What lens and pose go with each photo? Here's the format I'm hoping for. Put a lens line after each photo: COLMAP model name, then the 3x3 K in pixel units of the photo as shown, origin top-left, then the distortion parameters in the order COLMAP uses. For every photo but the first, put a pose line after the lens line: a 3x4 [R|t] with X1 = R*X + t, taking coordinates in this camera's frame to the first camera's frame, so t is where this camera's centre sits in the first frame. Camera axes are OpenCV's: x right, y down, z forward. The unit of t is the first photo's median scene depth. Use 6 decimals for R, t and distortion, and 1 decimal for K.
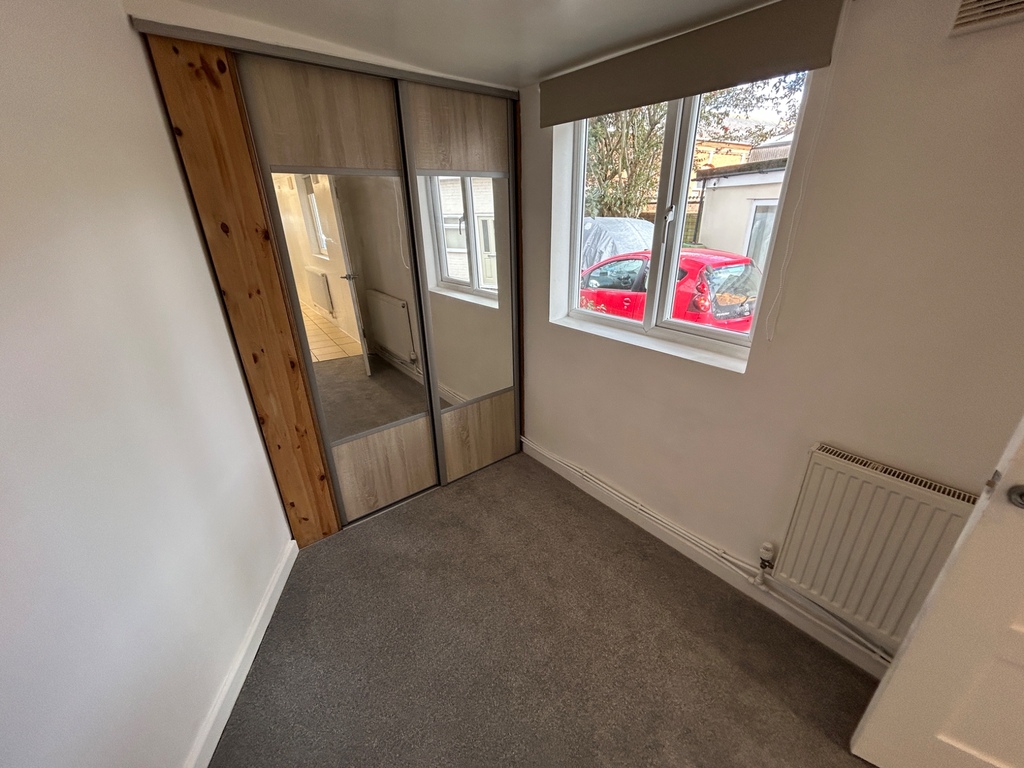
lens RADIAL K [[415.3, 0, 512.0], [0, 415.3, 384.0], [0, 0, 1]] dist [-0.000237, -0.000091]
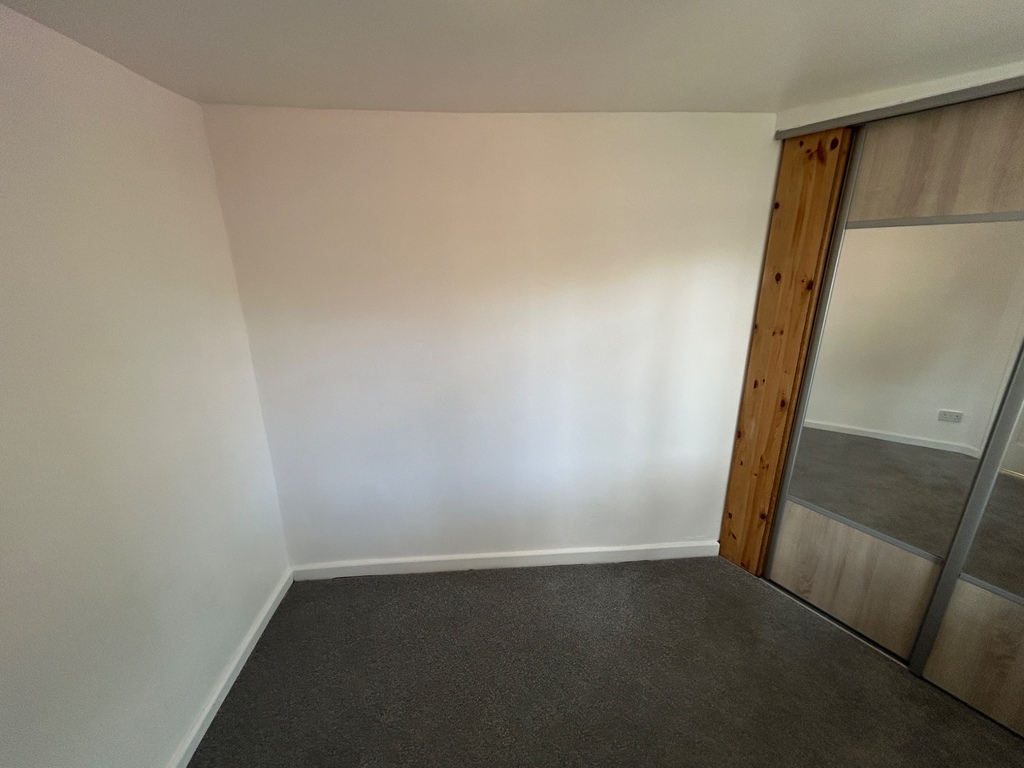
lens RADIAL K [[415.3, 0, 512.0], [0, 415.3, 384.0], [0, 0, 1]] dist [-0.000237, -0.000091]
pose [[-0.087600, 0.308512, -0.947178, 0.506526], [-0.384917, 0.866499, 0.317833, -0.155985], [0.918784, 0.392428, 0.042846, 0.290566]]
